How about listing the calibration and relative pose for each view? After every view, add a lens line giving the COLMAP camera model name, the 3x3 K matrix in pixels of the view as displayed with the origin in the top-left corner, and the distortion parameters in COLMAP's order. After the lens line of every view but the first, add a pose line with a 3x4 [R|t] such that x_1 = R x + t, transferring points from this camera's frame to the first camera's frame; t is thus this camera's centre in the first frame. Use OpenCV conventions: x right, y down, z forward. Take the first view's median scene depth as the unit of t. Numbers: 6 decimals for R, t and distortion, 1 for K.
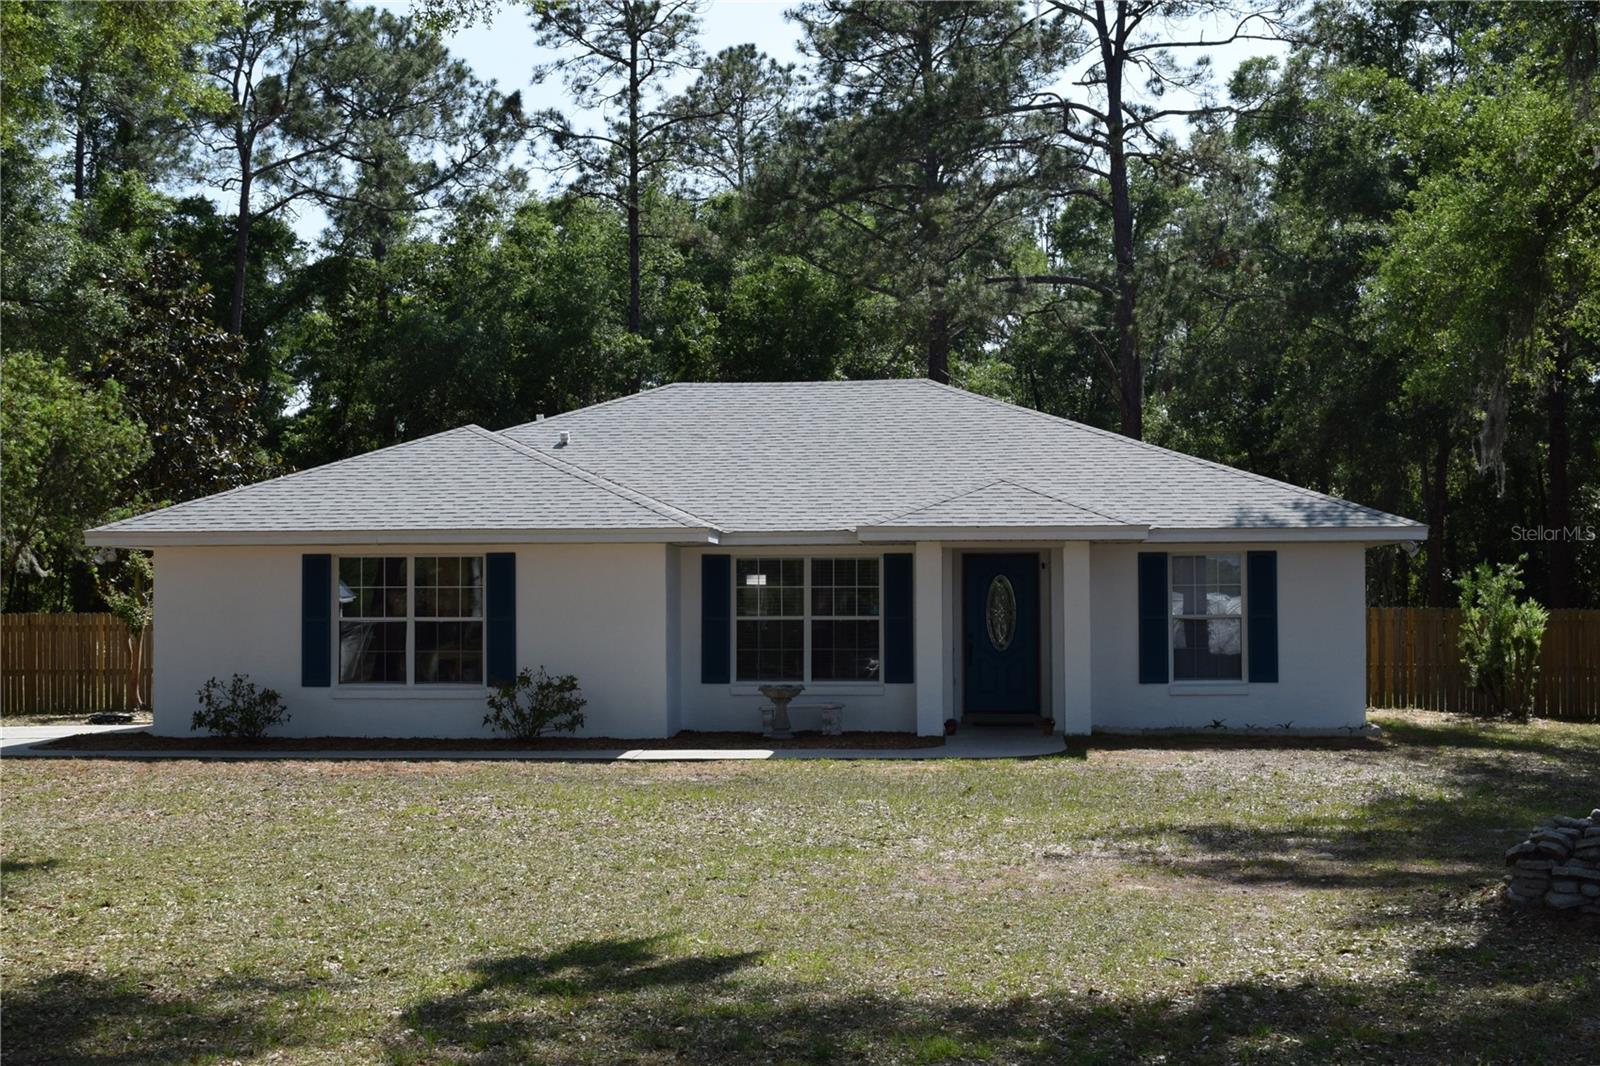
lens RADIAL K [[2019.0, 0, 800.0], [0, 2019.0, 533.0], [0, 0, 1]] dist [-0.038864, 0.004828]
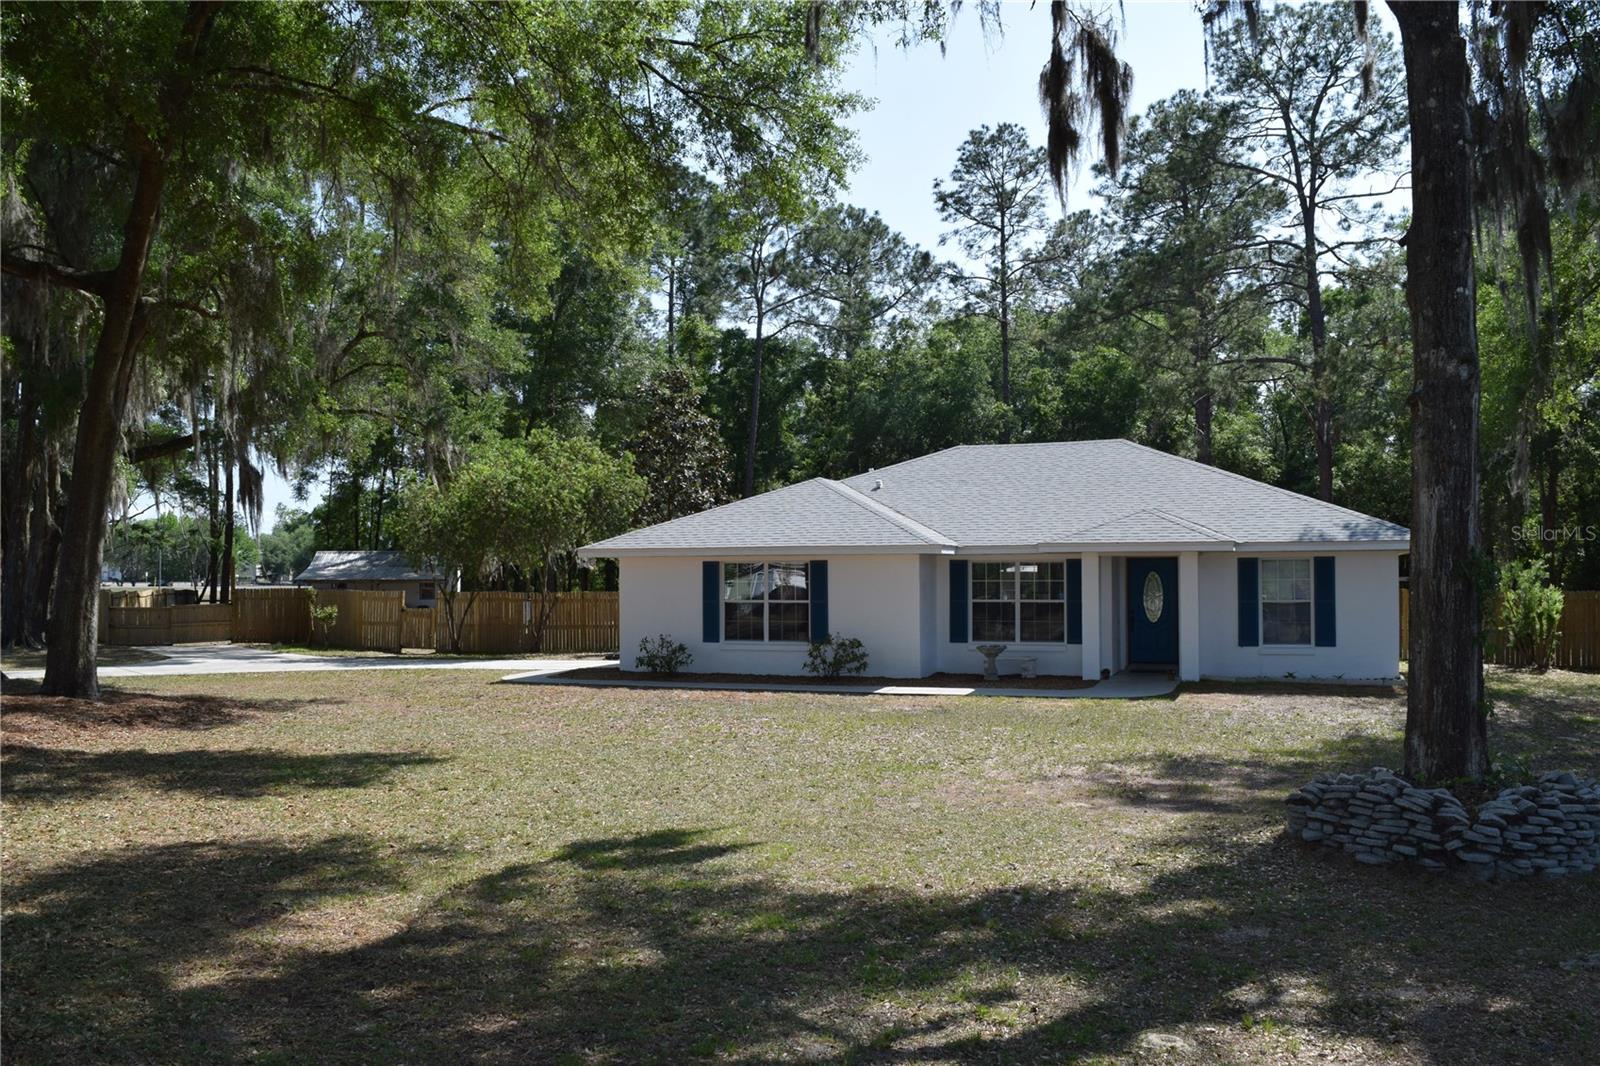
lens RADIAL K [[1285.9, 0, 800.0], [0, 1285.9, 533.0], [0, 0, 1]] dist [-0.058093, -0.001924]
pose [[0.965567, -0.009561, -0.259978, 0.079700], [0.010906, 0.999934, 0.003733, -0.012275], [0.259925, -0.006440, 0.965607, 0.008070]]
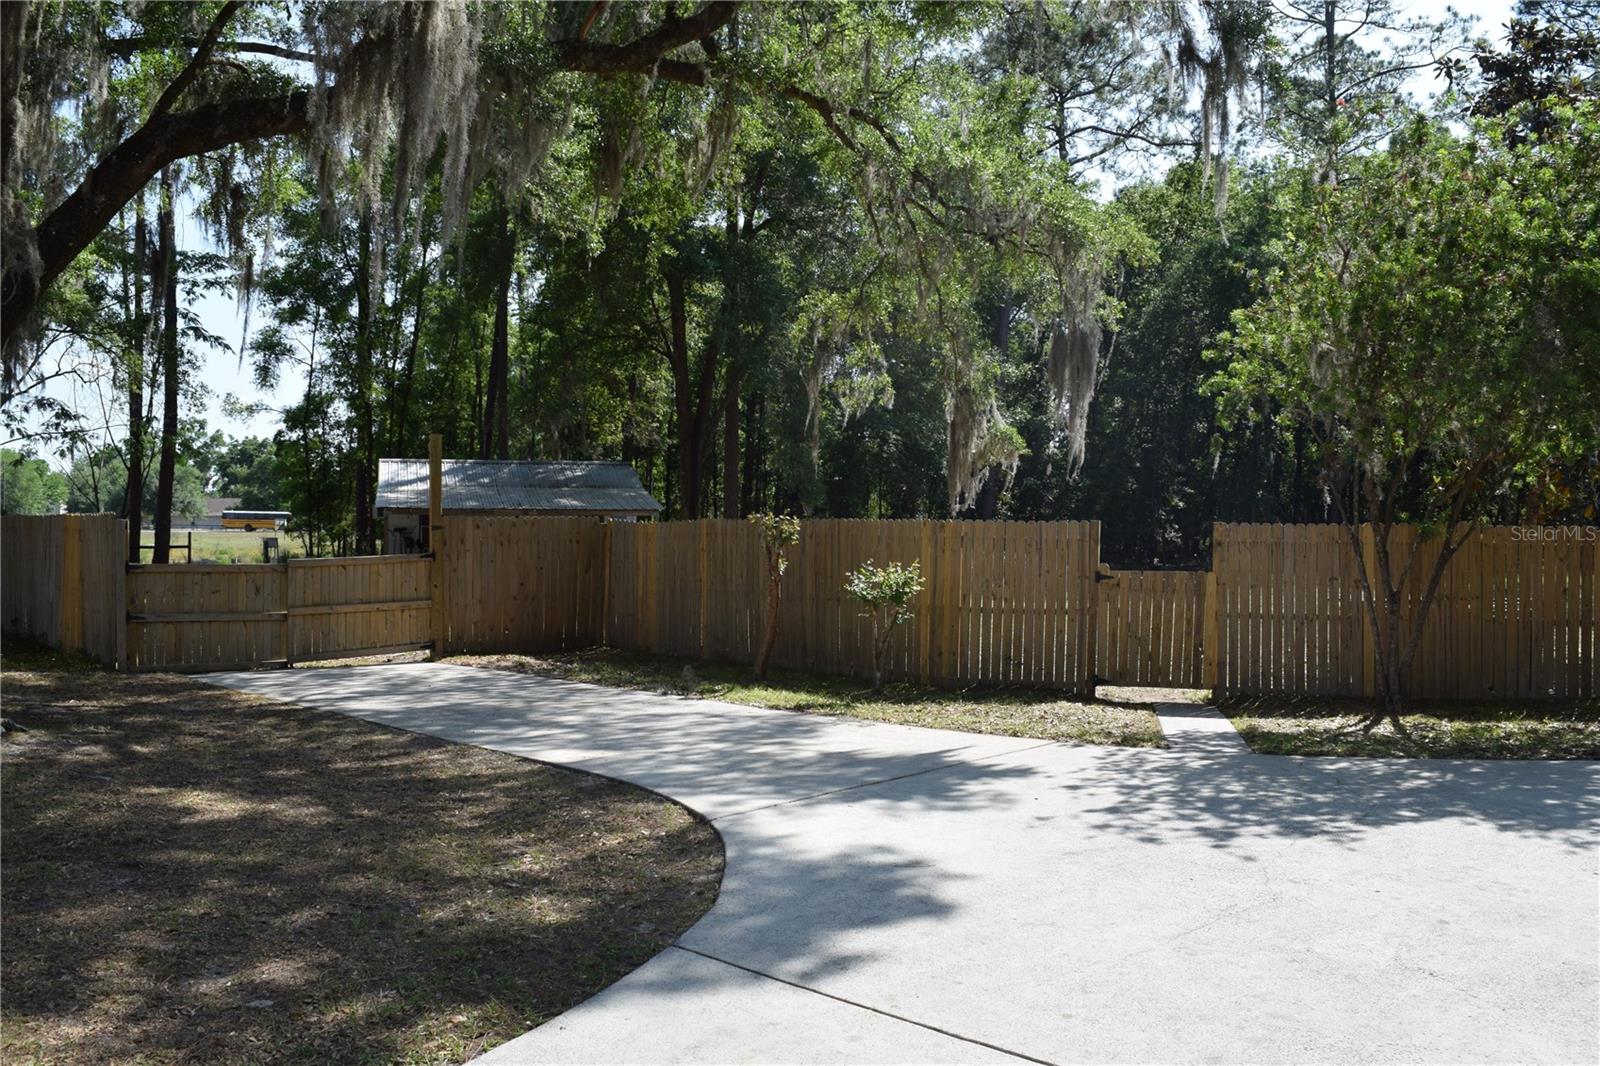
lens RADIAL K [[1306.0, 0, 800.0], [0, 1306.0, 533.0], [0, 0, 1]] dist [-0.073641, 0.001357]
pose [[0.991694, -0.007879, -0.128376, -0.632167], [0.015107, 0.998348, 0.055427, 0.022552], [0.127727, -0.056906, 0.990175, 0.636516]]
